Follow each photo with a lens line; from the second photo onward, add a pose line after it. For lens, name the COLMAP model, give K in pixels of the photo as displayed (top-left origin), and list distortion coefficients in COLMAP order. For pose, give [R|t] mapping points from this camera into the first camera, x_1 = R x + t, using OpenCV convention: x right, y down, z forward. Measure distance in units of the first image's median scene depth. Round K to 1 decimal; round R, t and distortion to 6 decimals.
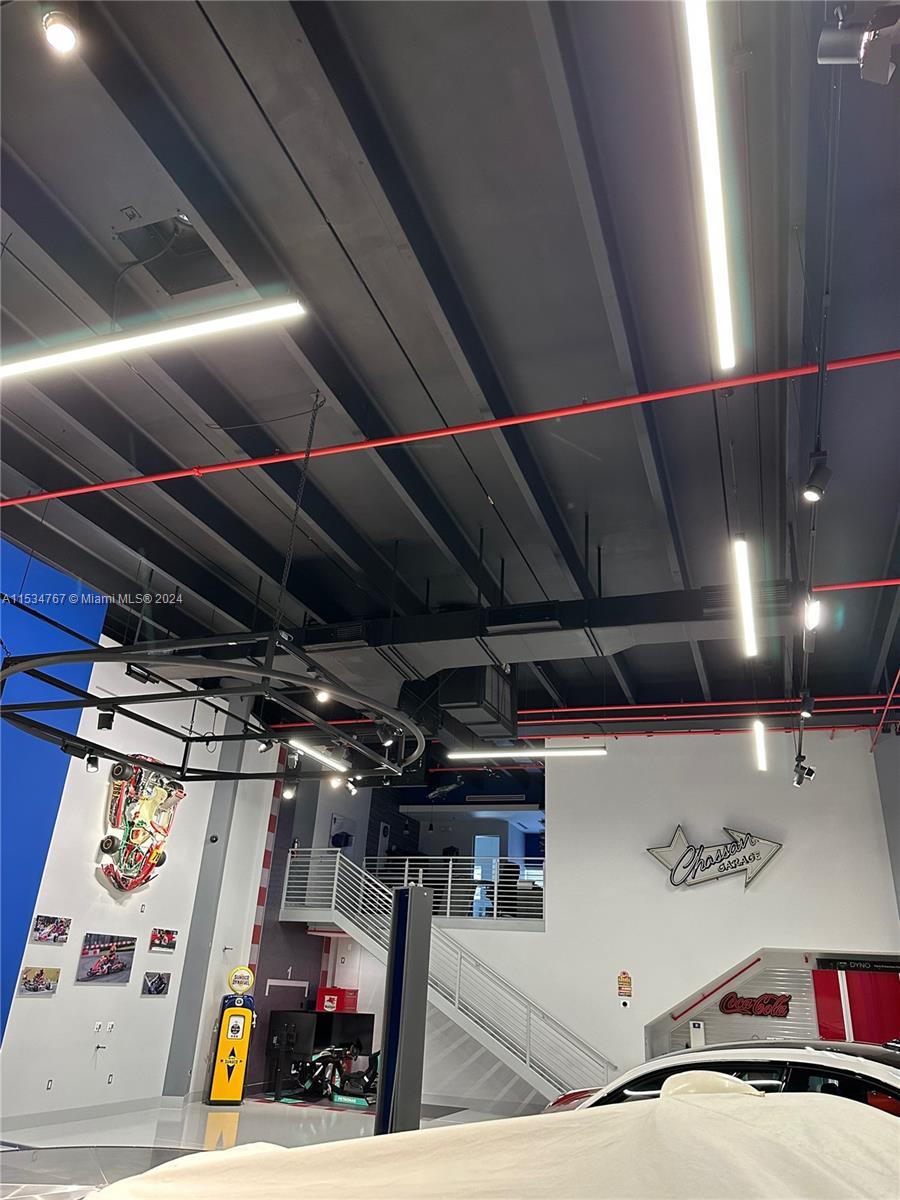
lens RADIAL K [[844.8, 0, 450.0], [0, 844.8, 600.0], [0, 0, 1]] dist [0.115567, -0.144116]
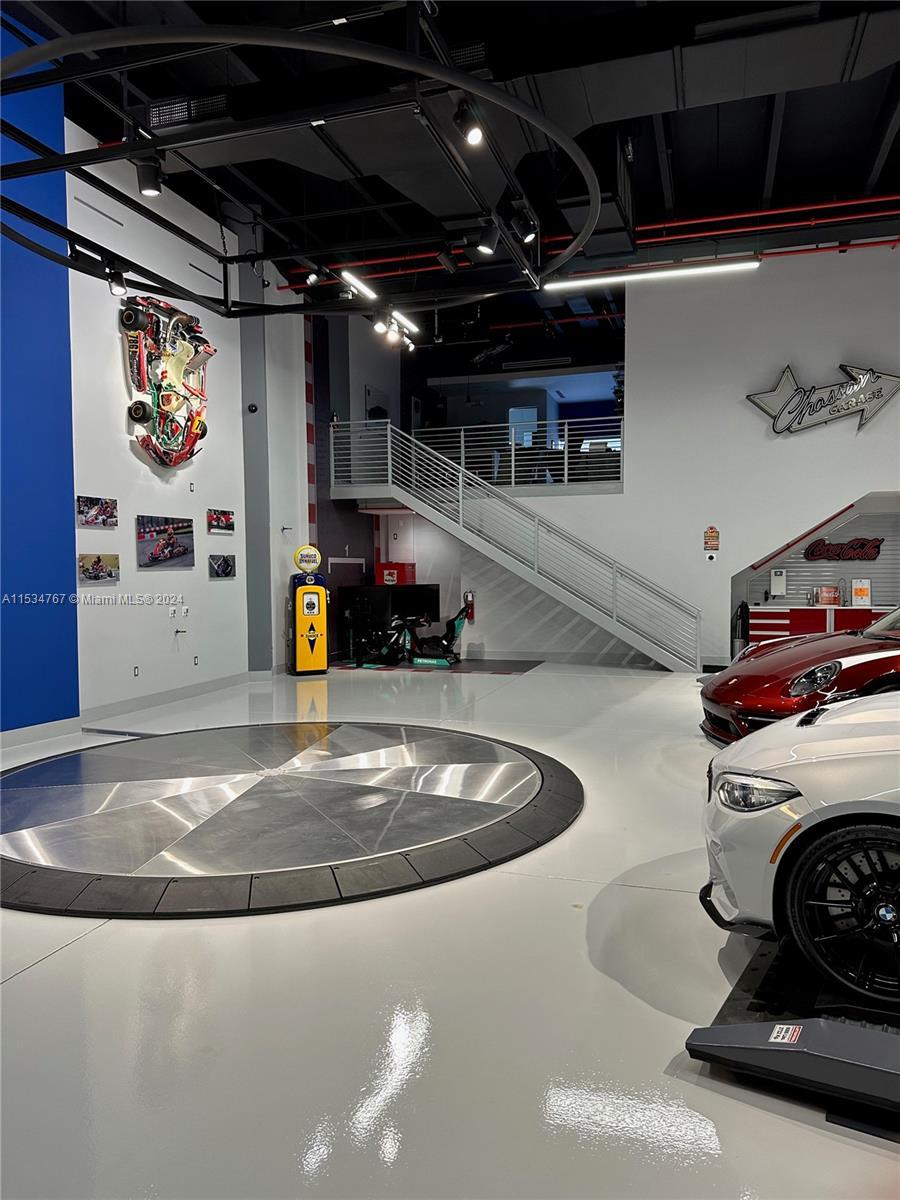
lens RADIAL K [[844.8, 0, 450.0], [0, 844.8, 600.0], [0, 0, 1]] dist [0.115567, -0.144116]
pose [[0.997480, -0.061666, 0.035075, -0.134099], [0.039286, 0.891818, 0.450686, 0.083603], [-0.059073, -0.448172, 0.891993, 0.174801]]
